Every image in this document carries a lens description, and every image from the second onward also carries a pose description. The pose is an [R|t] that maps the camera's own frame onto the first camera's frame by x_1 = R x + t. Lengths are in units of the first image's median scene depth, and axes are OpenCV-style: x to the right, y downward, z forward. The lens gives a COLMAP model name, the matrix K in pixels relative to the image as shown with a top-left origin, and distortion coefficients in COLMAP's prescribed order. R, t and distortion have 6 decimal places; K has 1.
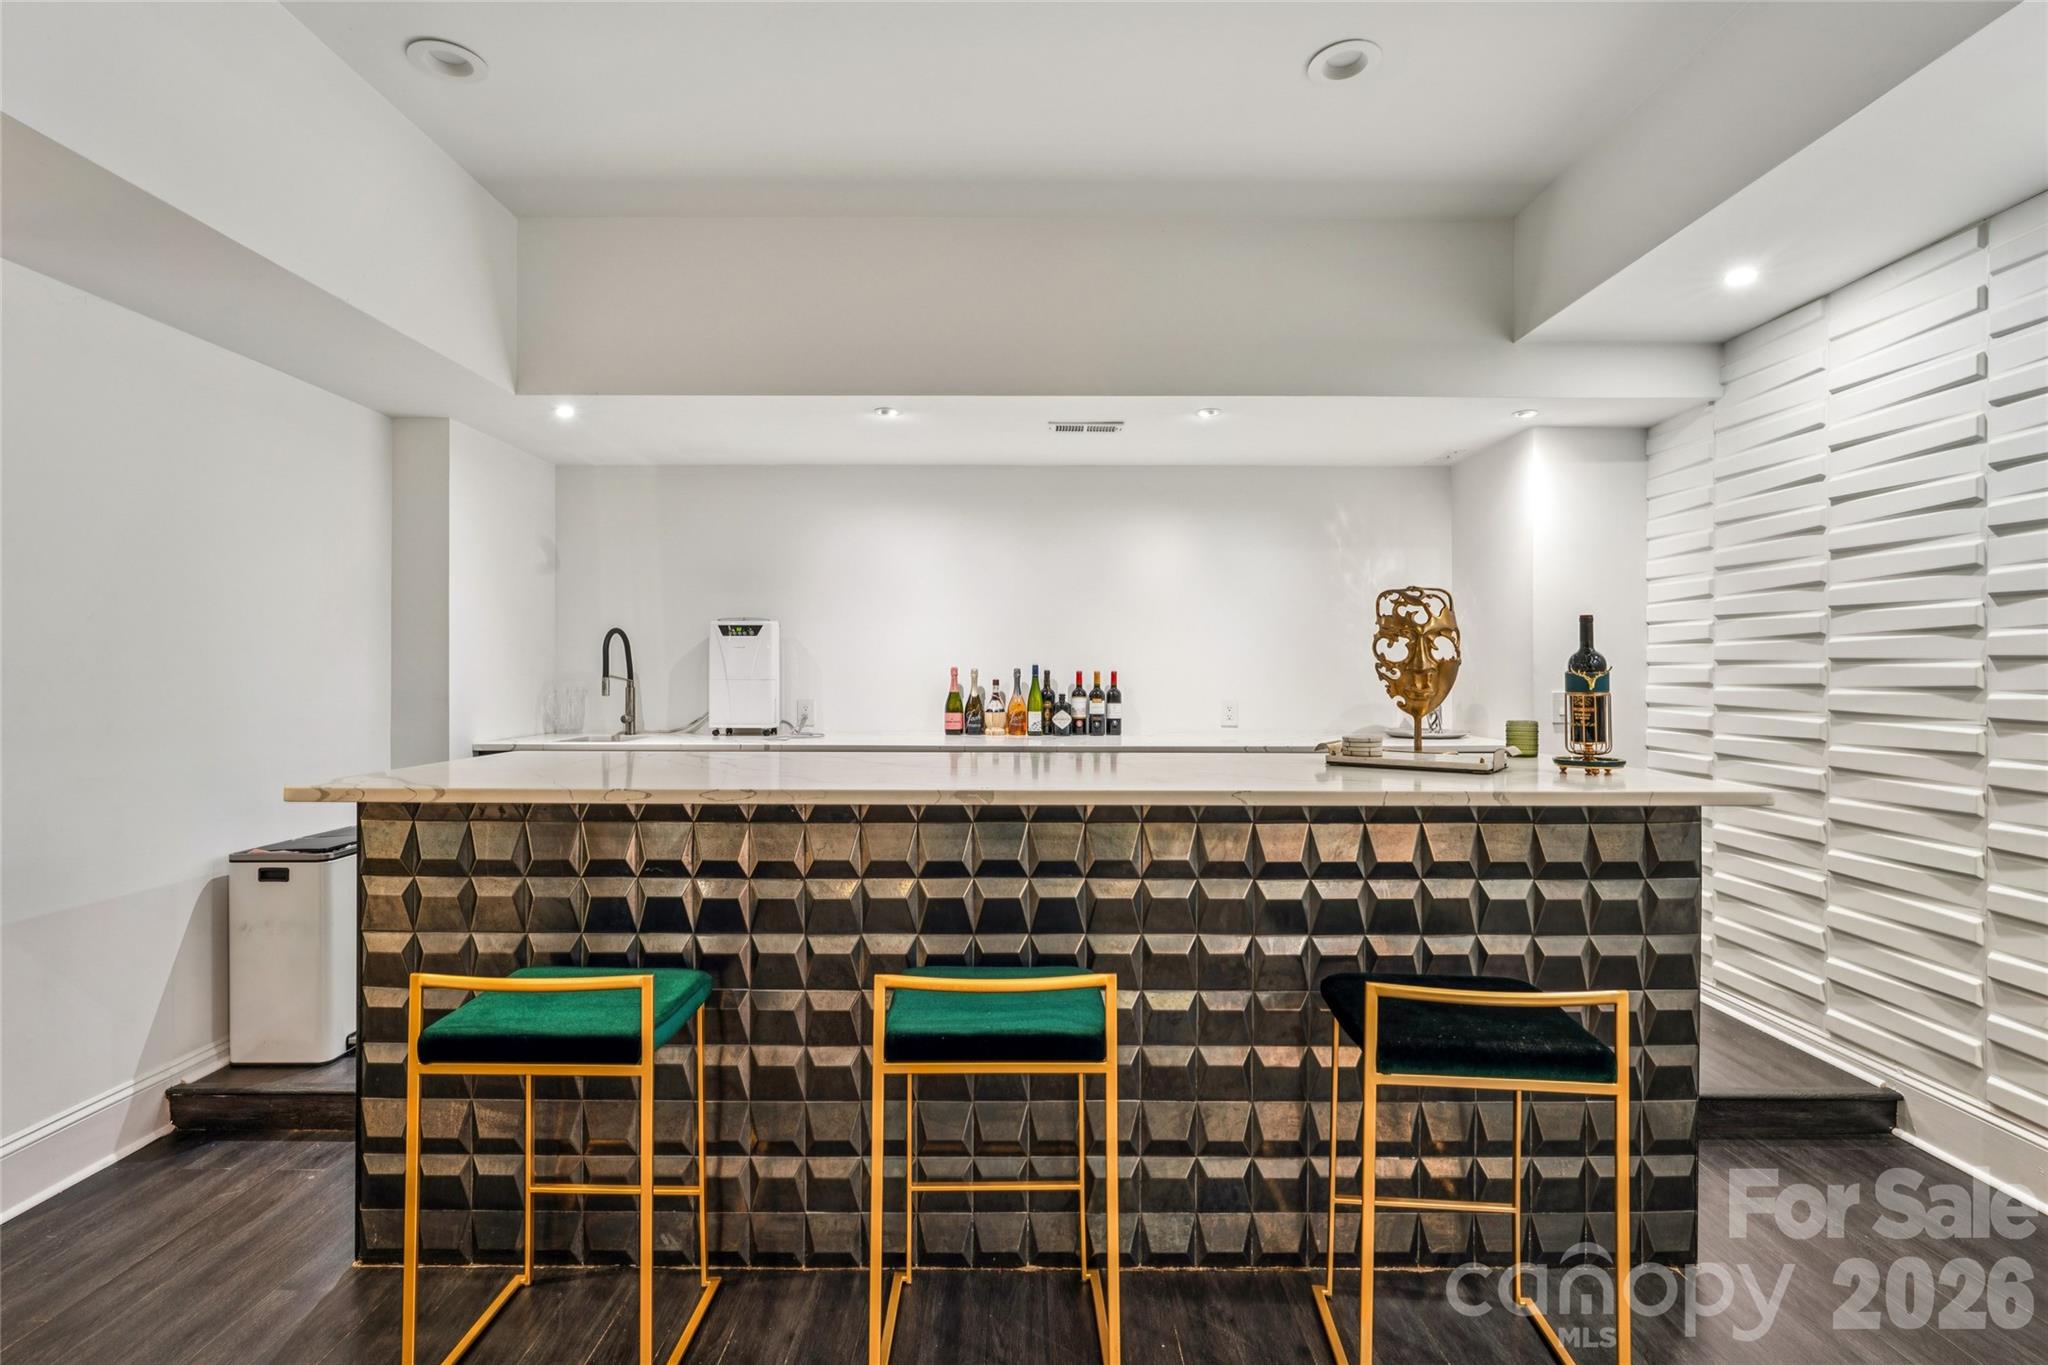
lens RADIAL K [[969.5, 0, 1031.2], [0, 969.5, 673.6], [0, 0, 1]] dist [-0.004452, -0.000484]
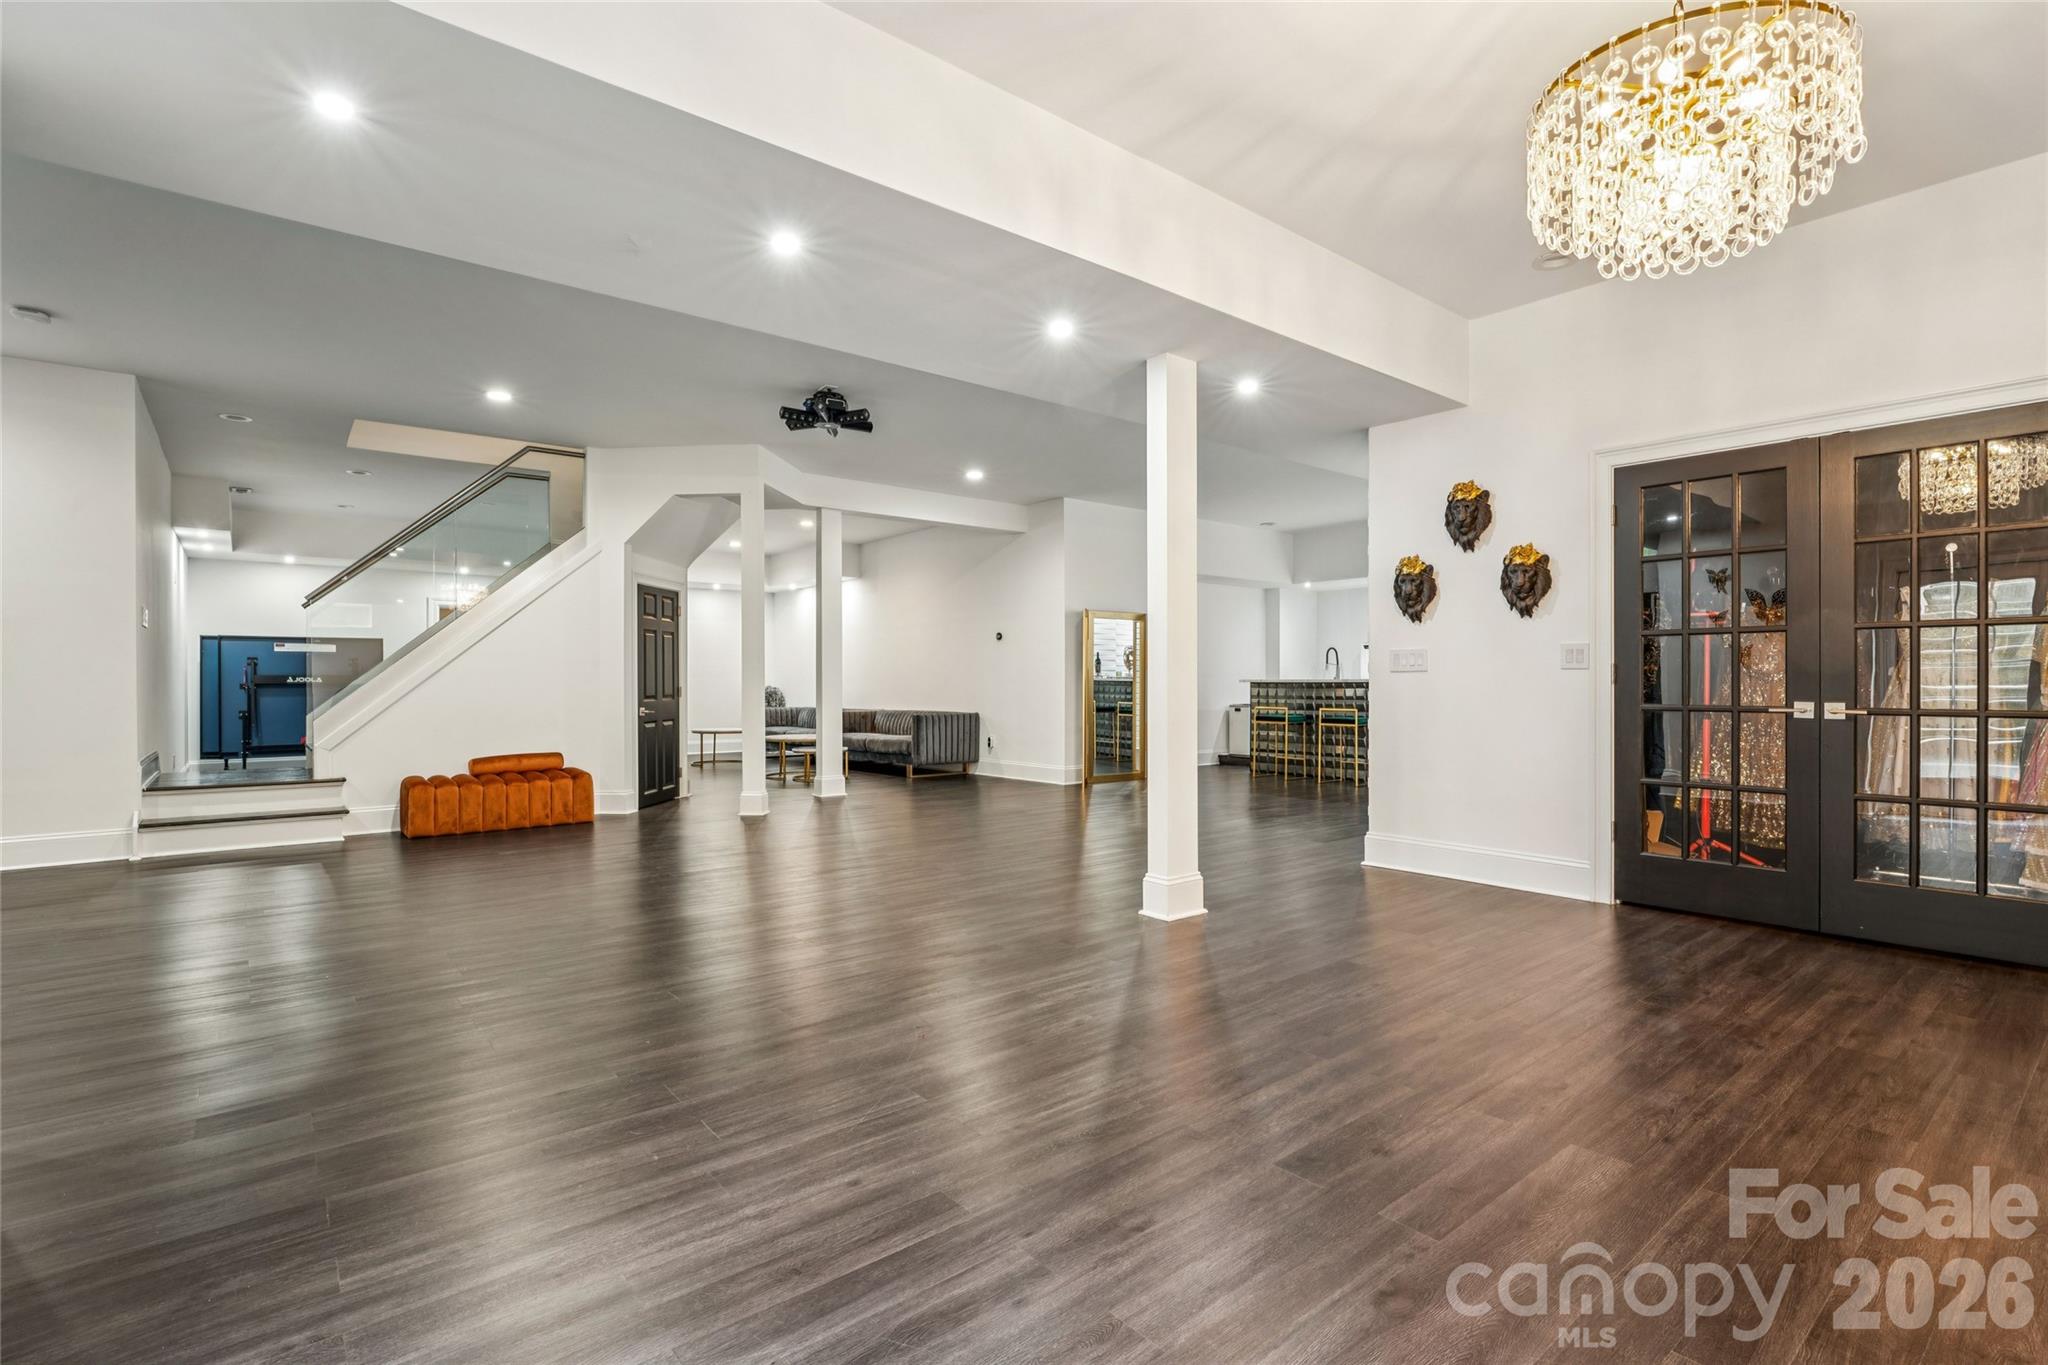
lens RADIAL K [[969.5, 0, 1020.0], [0, 969.5, 686.2], [0, 0, 1]] dist [-0.004452, -0.000484]
pose [[0.663607, 0.005382, -0.748062, 1.575531], [-0.013345, 0.999900, -0.004644, 0.135793], [0.747962, 0.013064, 0.663613, -2.278400]]
